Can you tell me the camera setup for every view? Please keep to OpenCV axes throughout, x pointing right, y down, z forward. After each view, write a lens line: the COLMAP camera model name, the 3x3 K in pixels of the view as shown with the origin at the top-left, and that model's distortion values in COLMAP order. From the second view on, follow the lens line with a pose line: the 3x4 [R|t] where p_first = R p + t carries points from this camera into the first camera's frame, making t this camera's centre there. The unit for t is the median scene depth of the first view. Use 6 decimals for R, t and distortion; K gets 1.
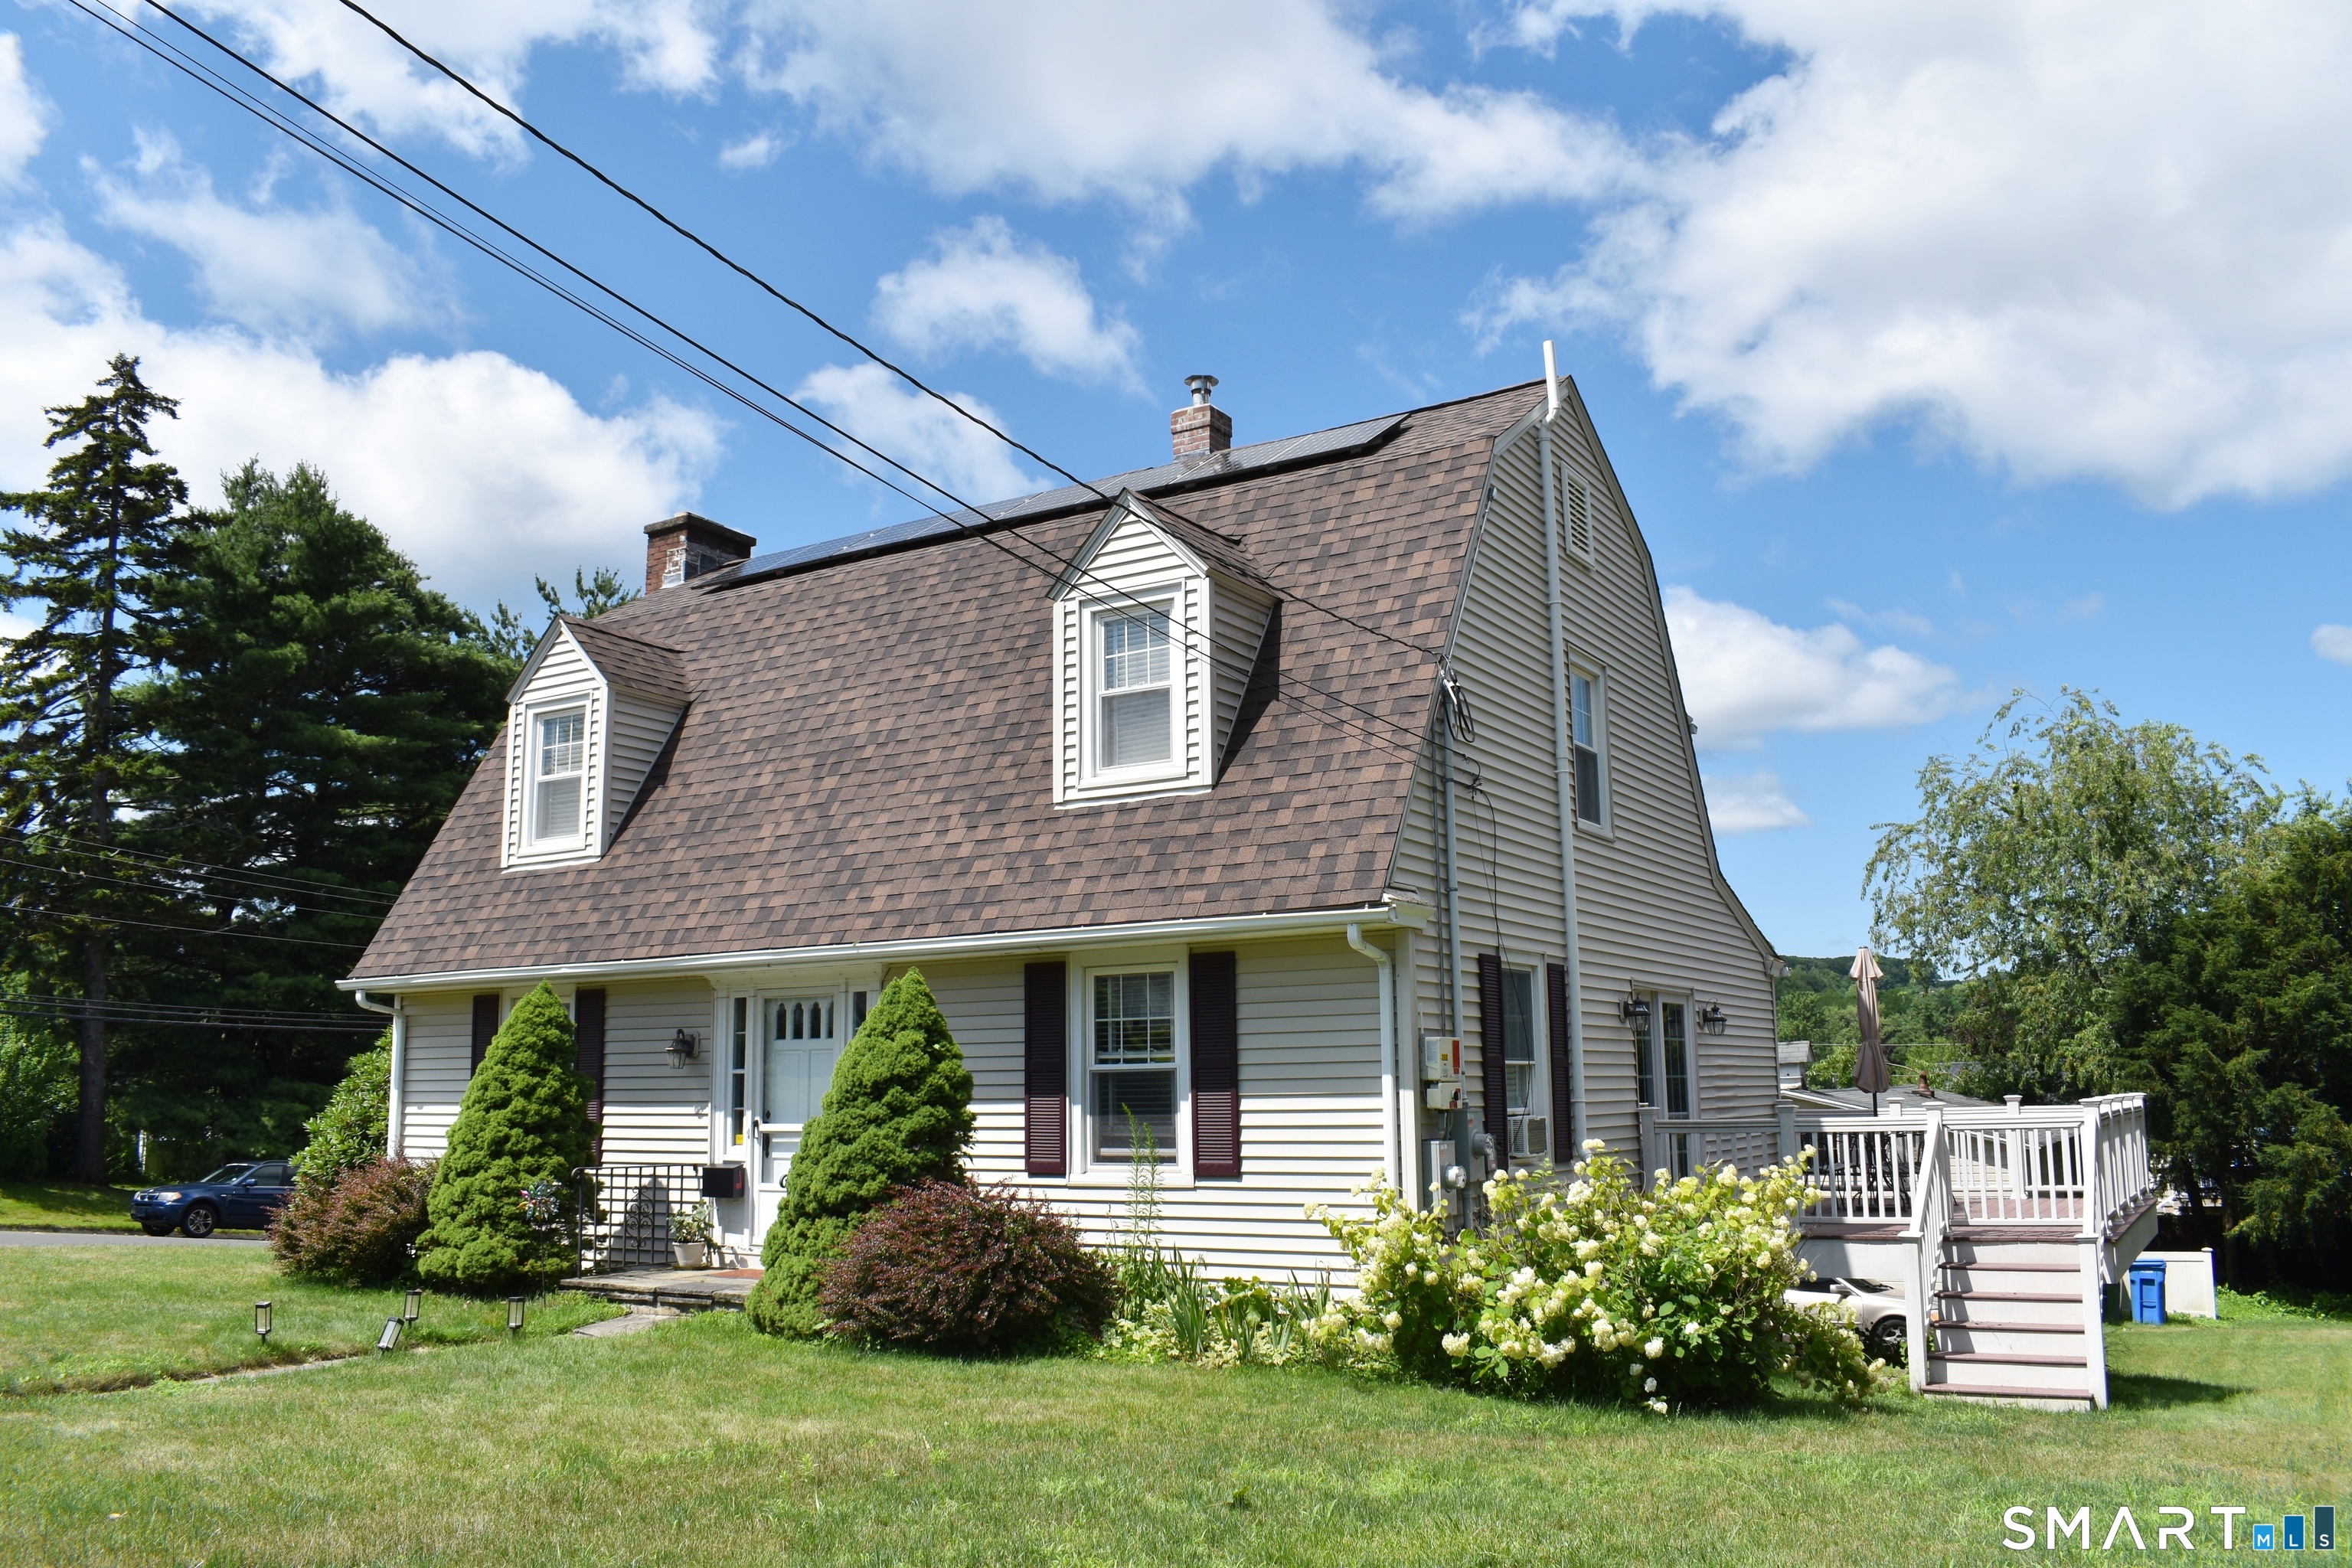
lens RADIAL K [[1836.0, 0, 1176.0], [0, 1836.0, 784.0], [0, 0, 1]] dist [-0.083358, 0.003792]
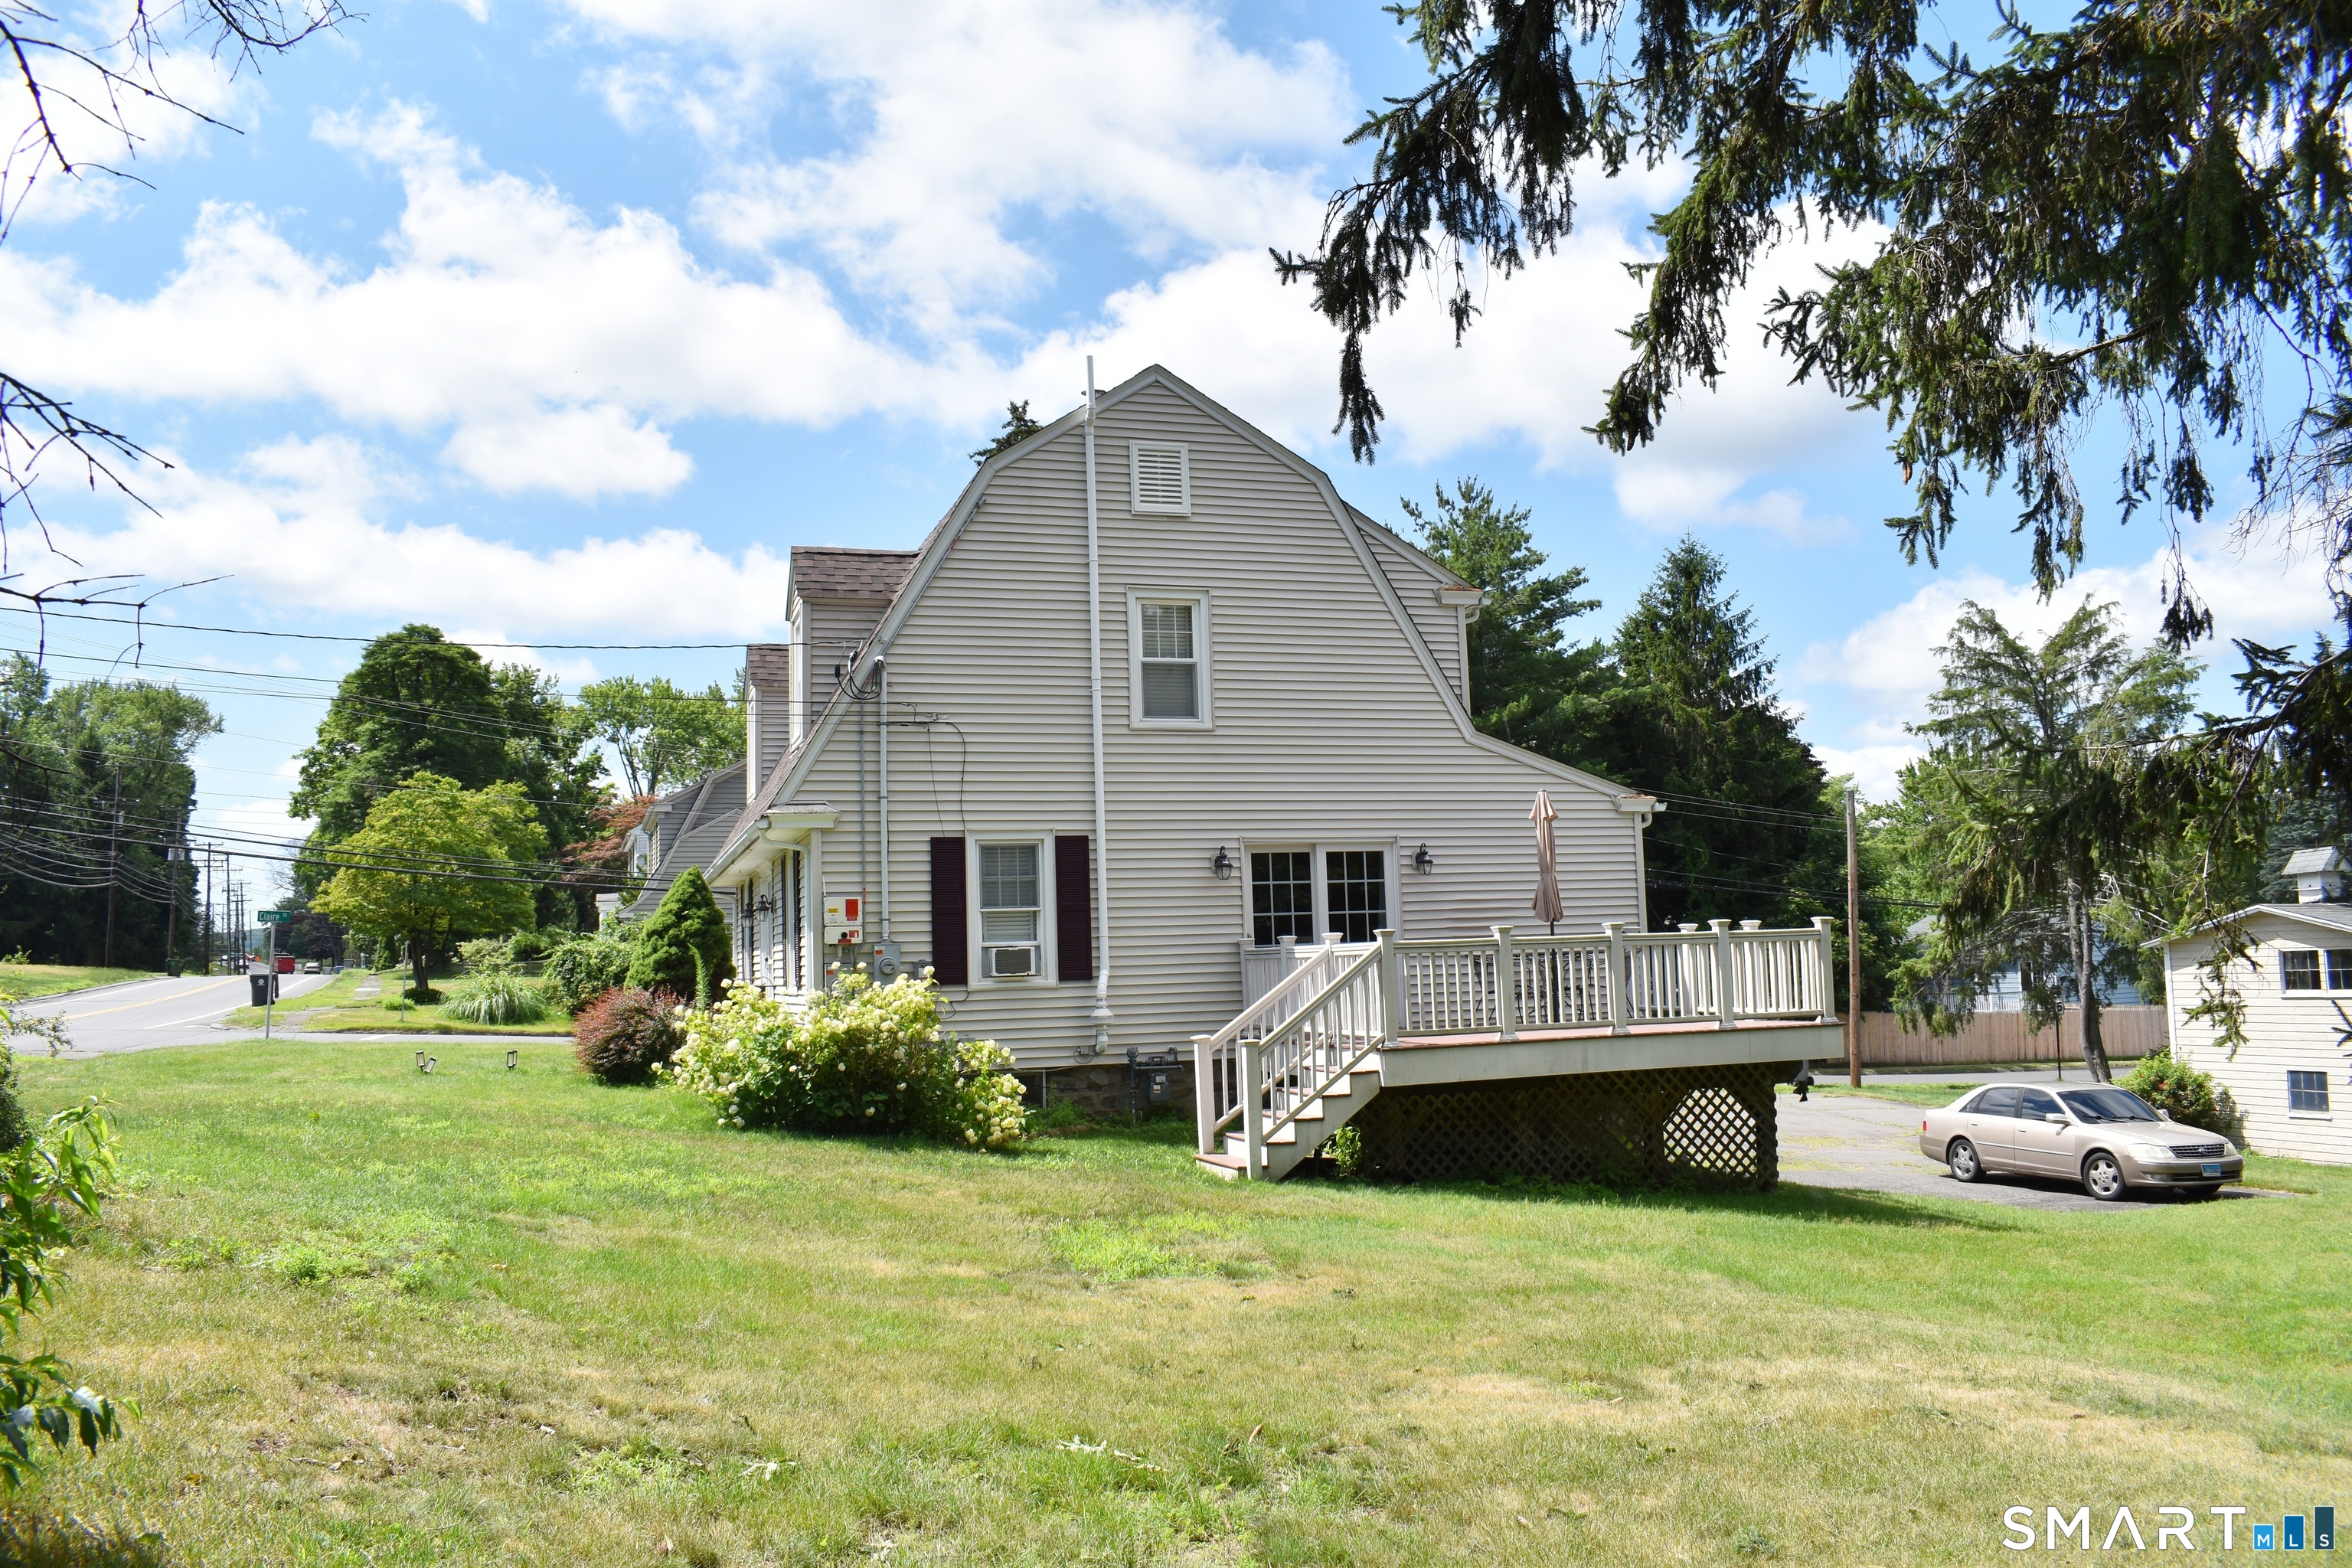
lens RADIAL K [[1836.0, 0, 1176.0], [0, 1836.0, 784.0], [0, 0, 1]] dist [-0.083358, 0.003792]
pose [[0.769918, -0.077487, -0.633421, 1.308666], [0.130061, 0.990820, 0.036881, 0.023161], [0.624748, -0.110779, 0.772928, -0.008228]]
